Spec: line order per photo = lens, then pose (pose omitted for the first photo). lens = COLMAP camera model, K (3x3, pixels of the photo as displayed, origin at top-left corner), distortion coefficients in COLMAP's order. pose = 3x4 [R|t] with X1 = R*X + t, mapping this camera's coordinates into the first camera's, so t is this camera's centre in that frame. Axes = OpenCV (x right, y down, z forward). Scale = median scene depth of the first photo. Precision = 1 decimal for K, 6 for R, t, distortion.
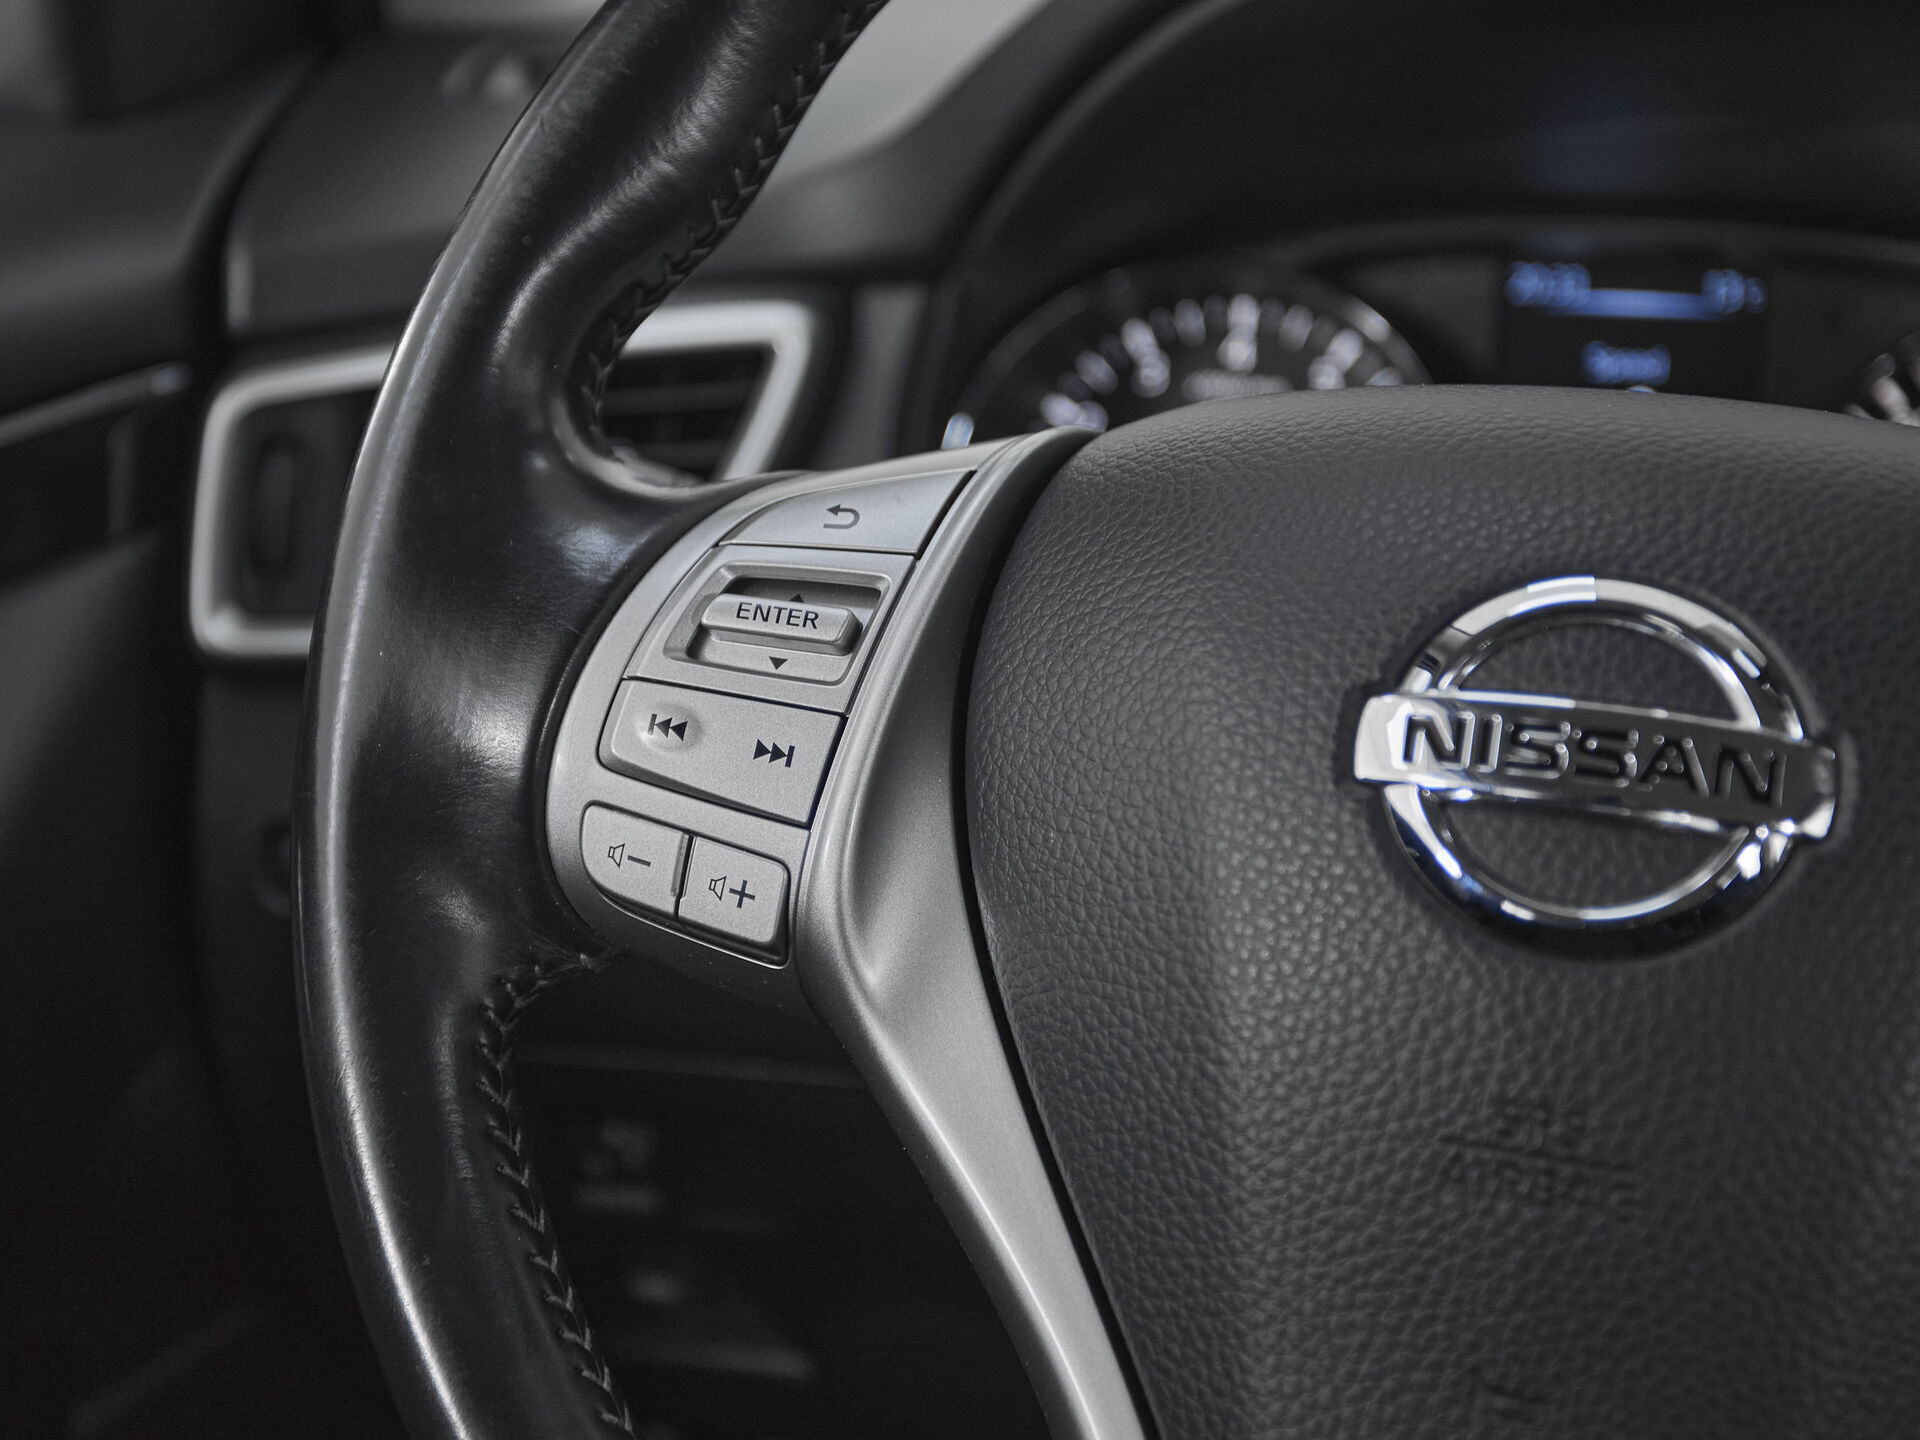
lens RADIAL K [[2593.3, 0, 855.7], [0, 2593.3, 716.5], [0, 0, 1]] dist [0.029351, 0.053799]
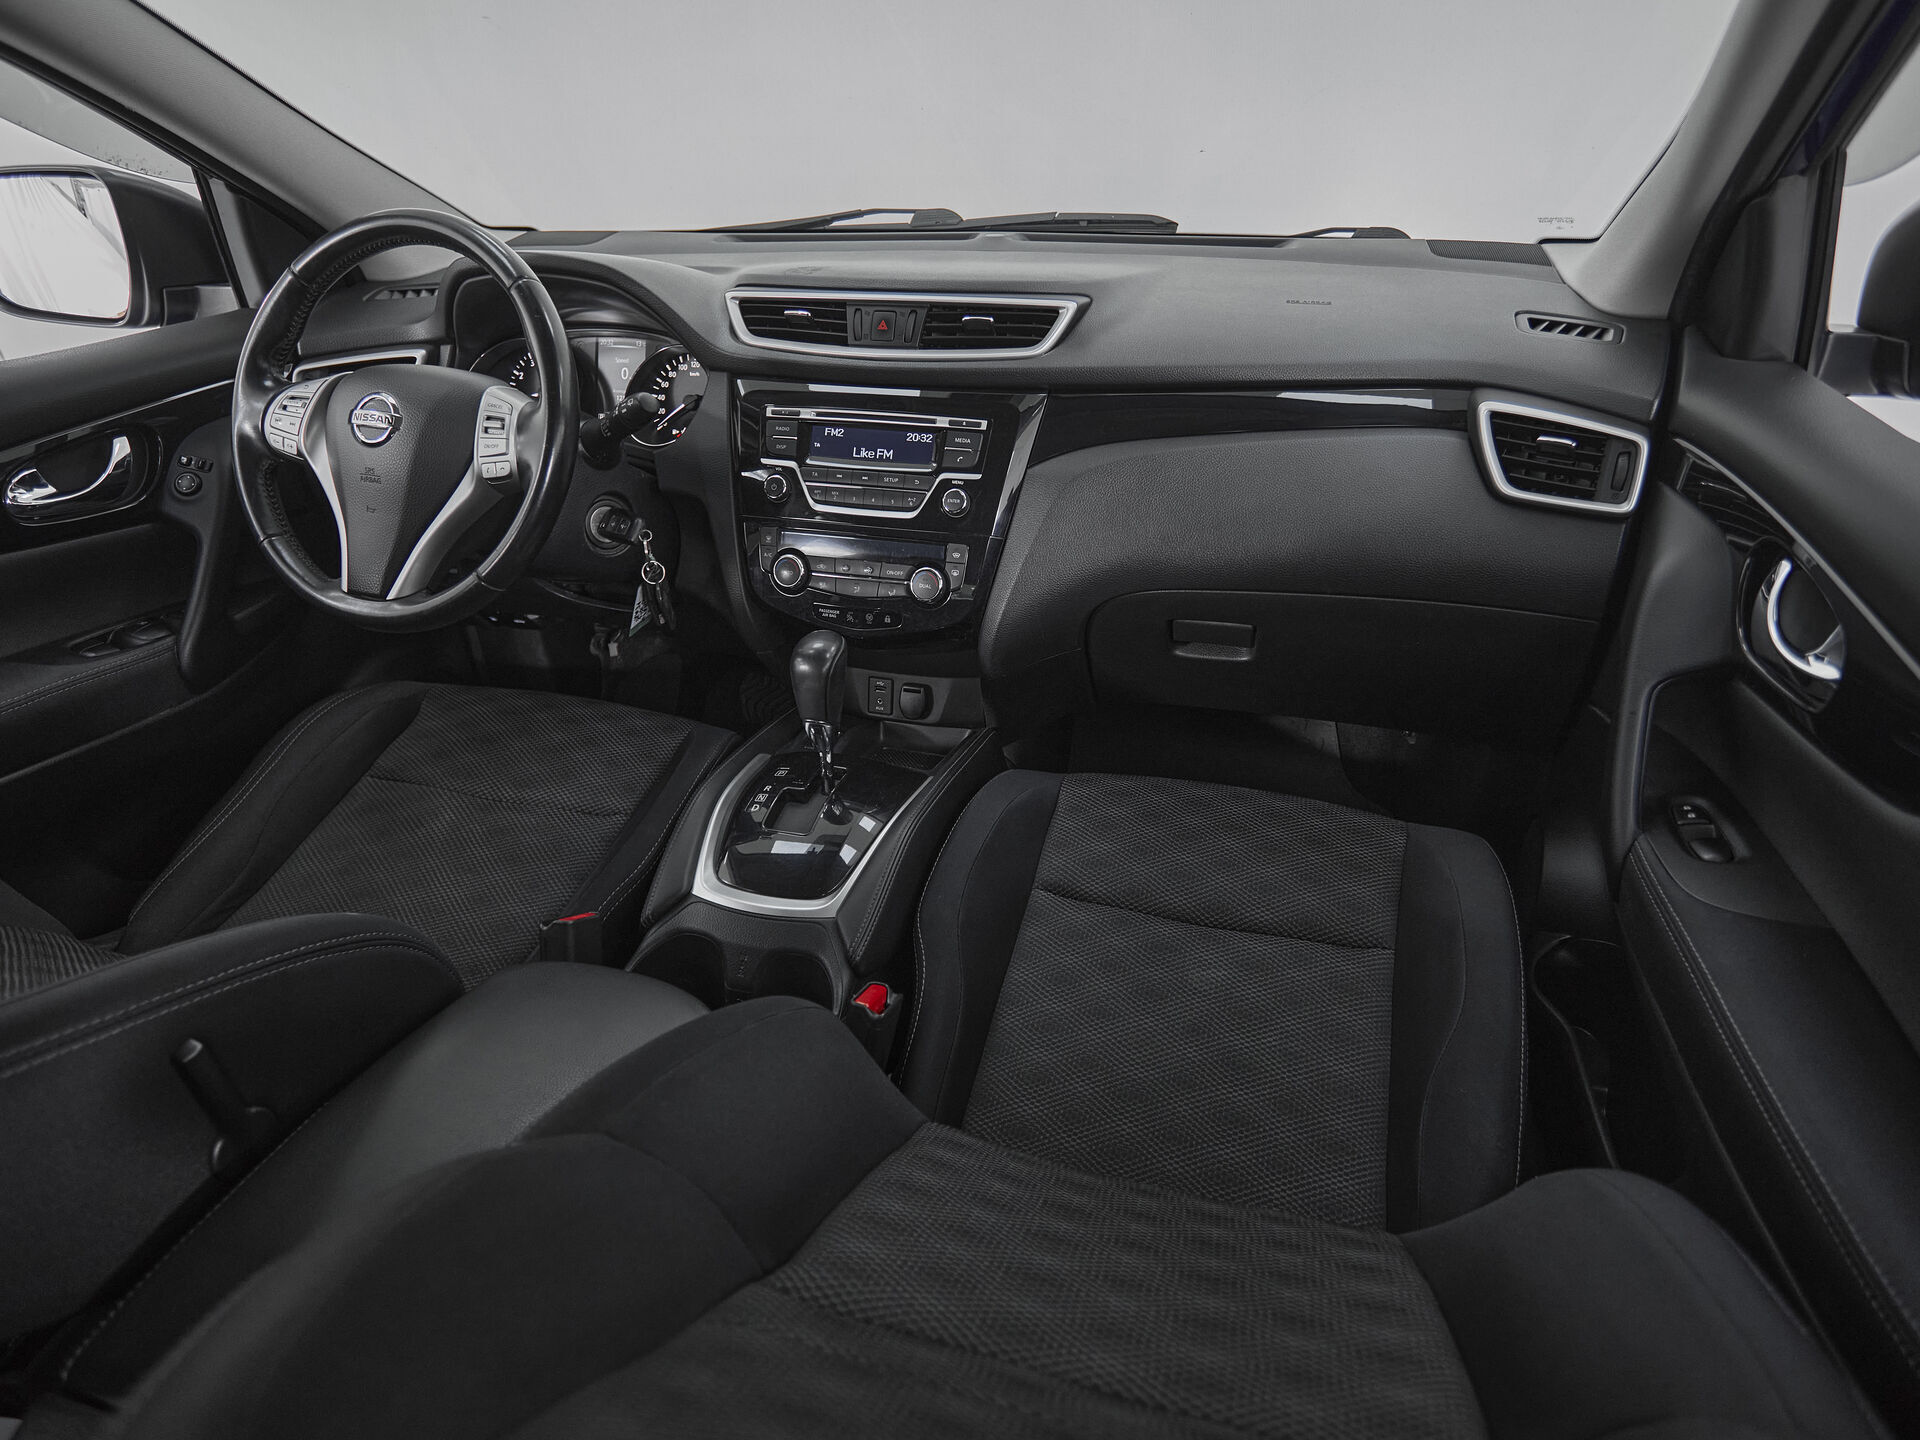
lens RADIAL K [[1051.6, 0, 991.5], [0, 1051.6, 748.9], [0, 0, 1]] dist [-0.000938, -0.000469]
pose [[0.999933, -0.003402, -0.011036, 1.911491], [0.005690, 0.976720, 0.214444, 0.278218], [0.010050, -0.214493, 0.976674, -1.899469]]
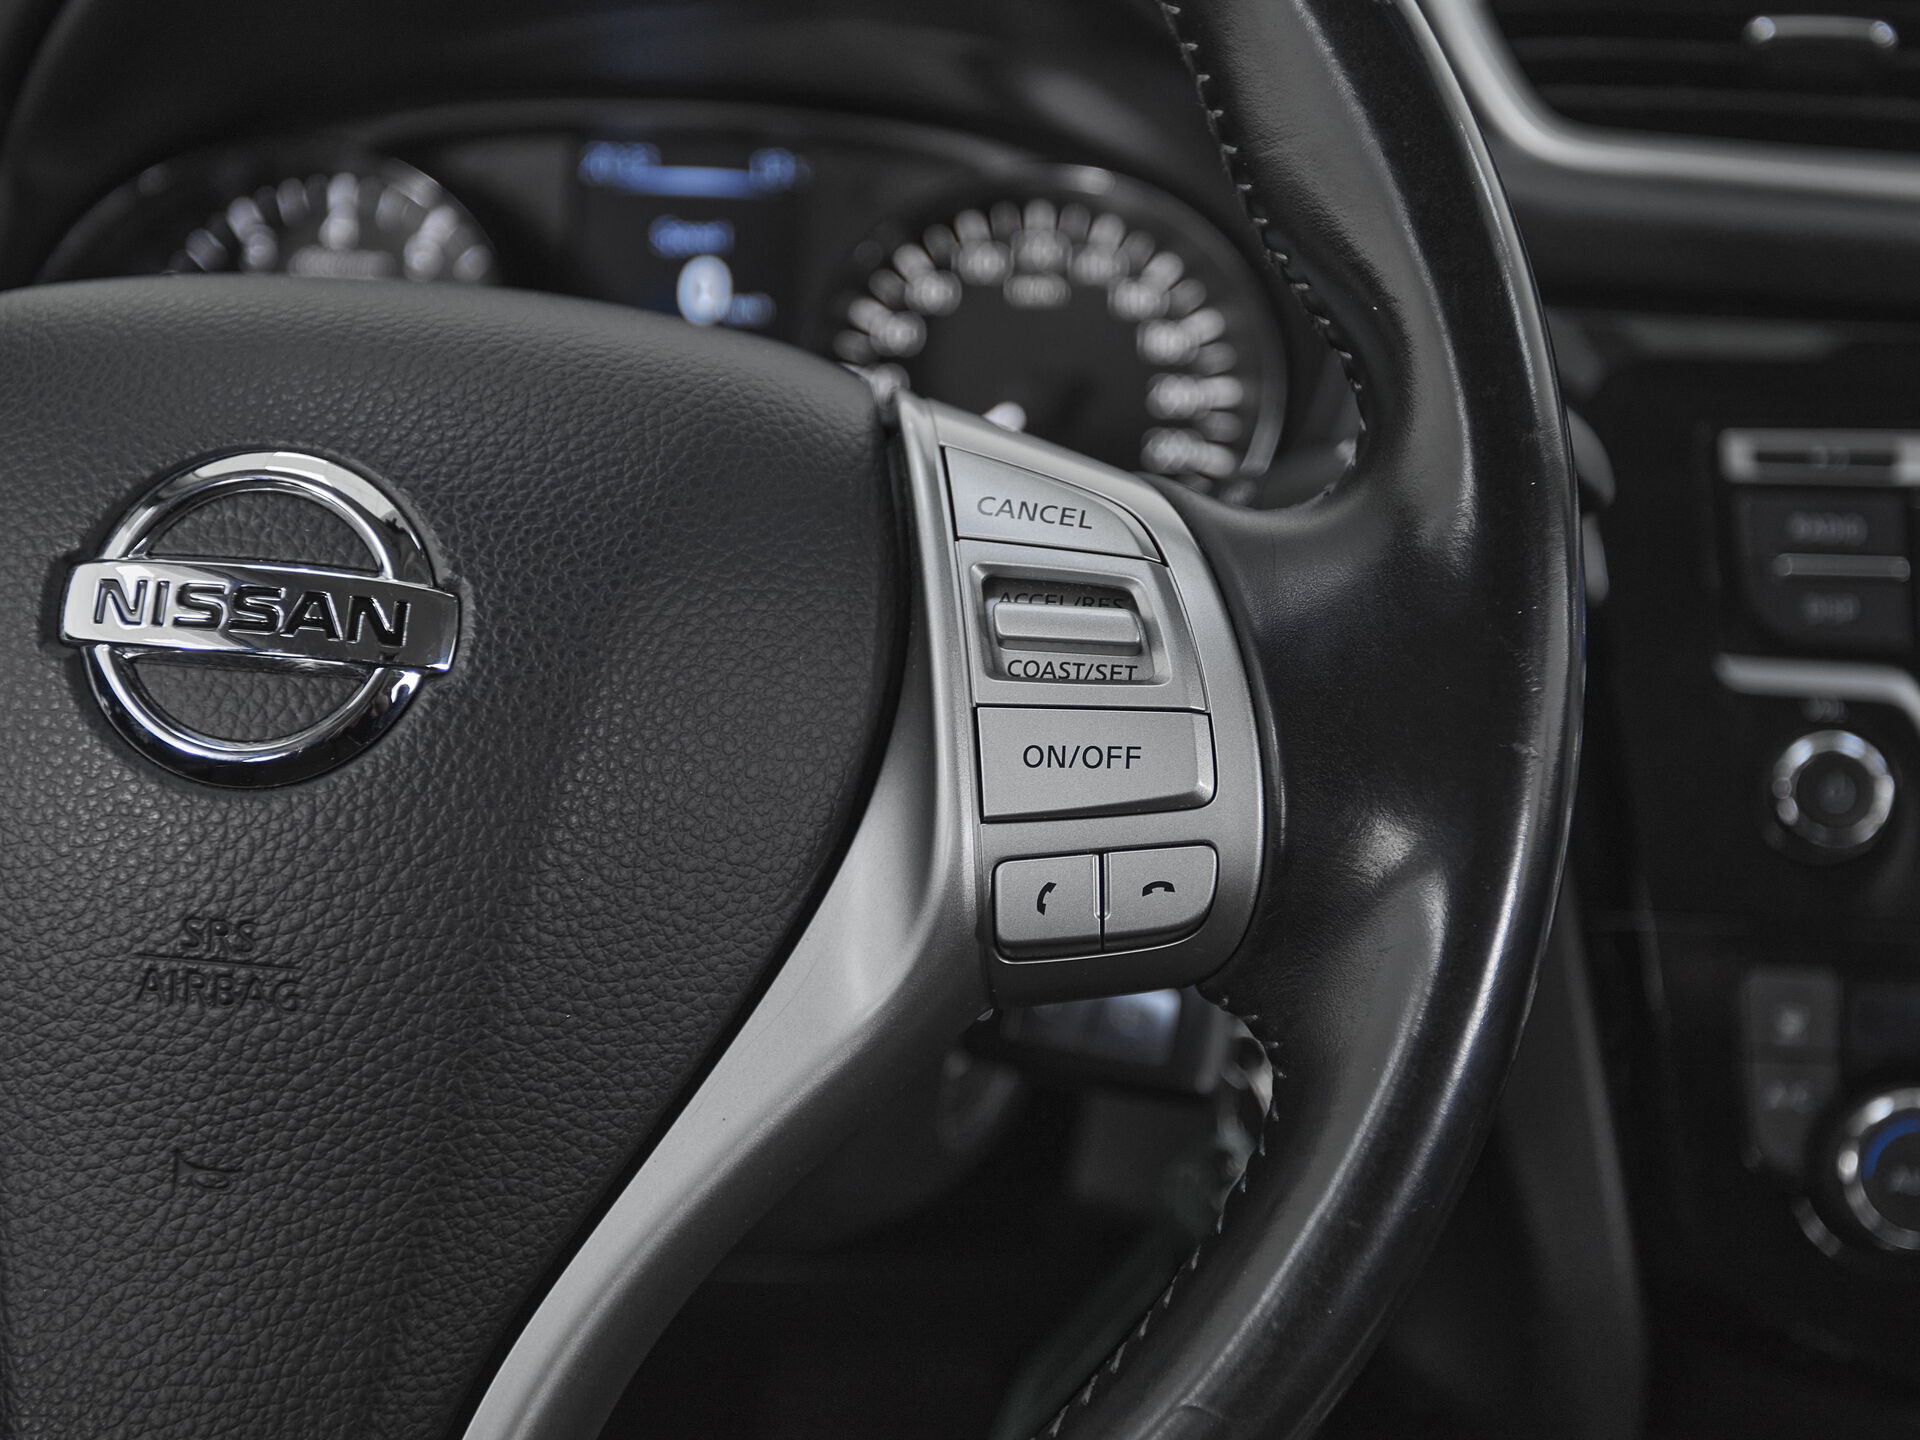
lens RADIAL K [[2505.3, 0, 951.4], [0, 2505.3, 762.5], [0, 0, 1]] dist [0.020809, 0.047572]
pose [[0.975303, -0.060940, 0.212299, 0.327190], [0.044077, 0.995551, 0.083278, 0.003426], [-0.216429, -0.071864, 0.973650, -0.131619]]
